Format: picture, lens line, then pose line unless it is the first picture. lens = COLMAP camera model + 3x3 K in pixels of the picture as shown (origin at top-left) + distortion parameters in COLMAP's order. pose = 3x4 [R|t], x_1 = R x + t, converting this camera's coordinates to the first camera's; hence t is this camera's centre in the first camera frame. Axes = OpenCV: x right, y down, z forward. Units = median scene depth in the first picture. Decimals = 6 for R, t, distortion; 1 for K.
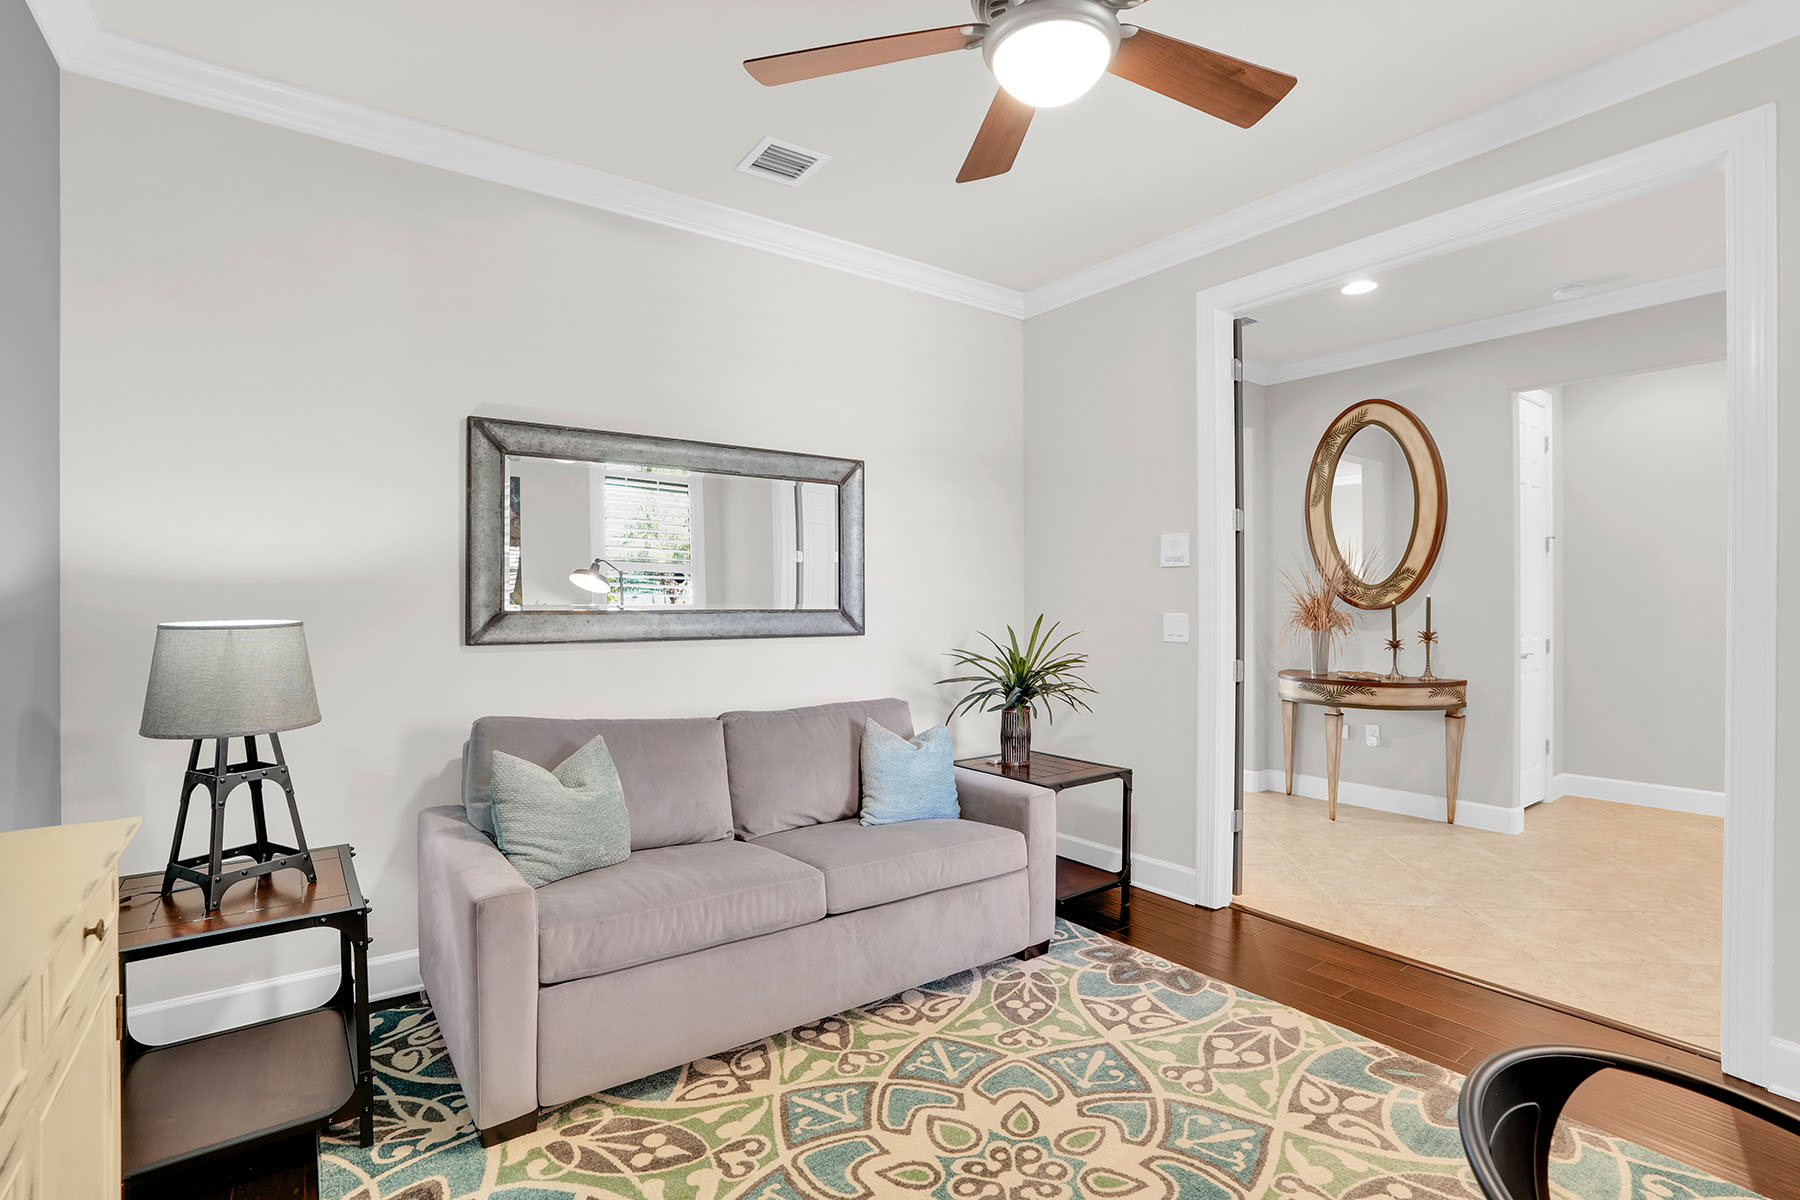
lens RADIAL K [[855.8, 0, 905.5], [0, 855.8, 599.6], [0, 0, 1]] dist [-0.034744, 0.003202]
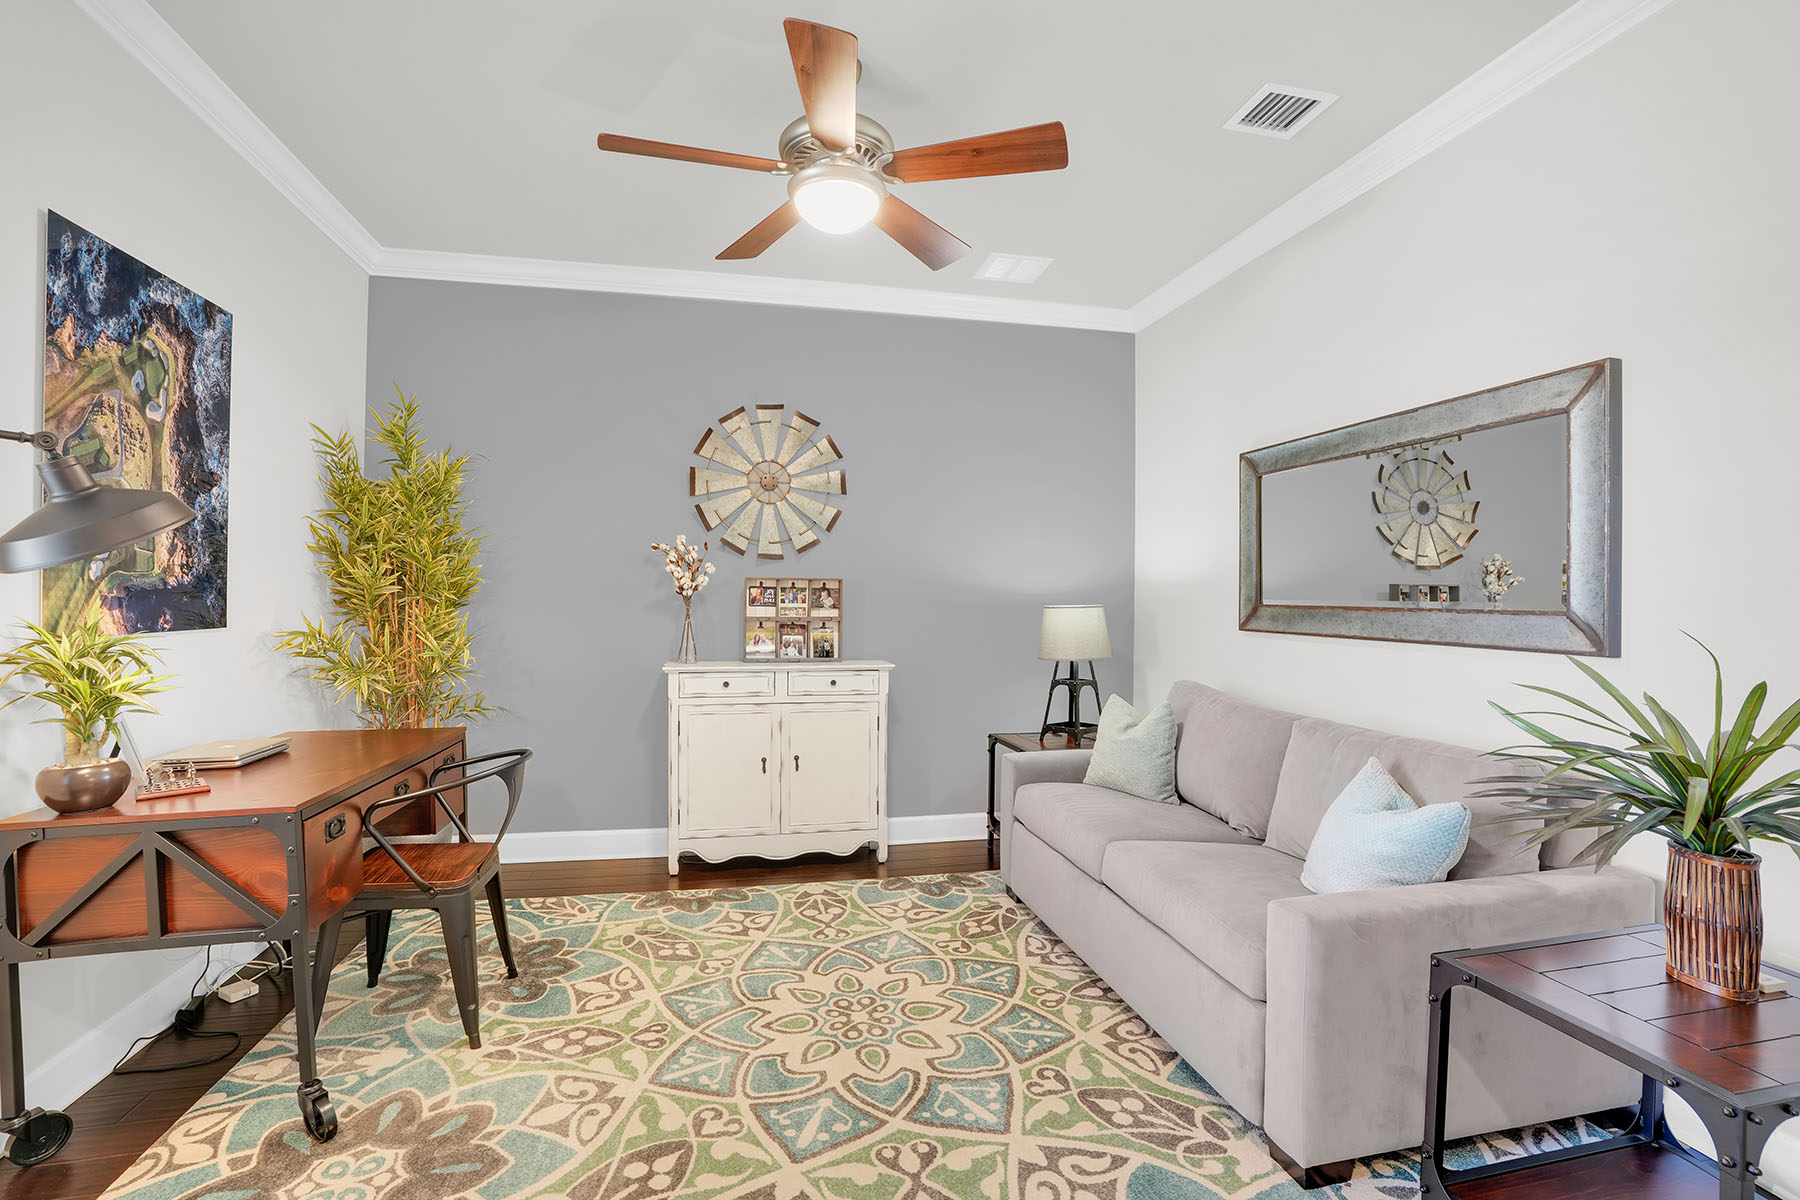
lens RADIAL K [[855.8, 0, 904.2], [0, 855.8, 595.0], [0, 0, 1]] dist [-0.034744, 0.003202]
pose [[-0.409597, 0.000623, -0.912267, 1.093928], [-0.002301, 0.999996, 0.001717, -0.001474], [0.912264, 0.002803, -0.409594, 1.316749]]
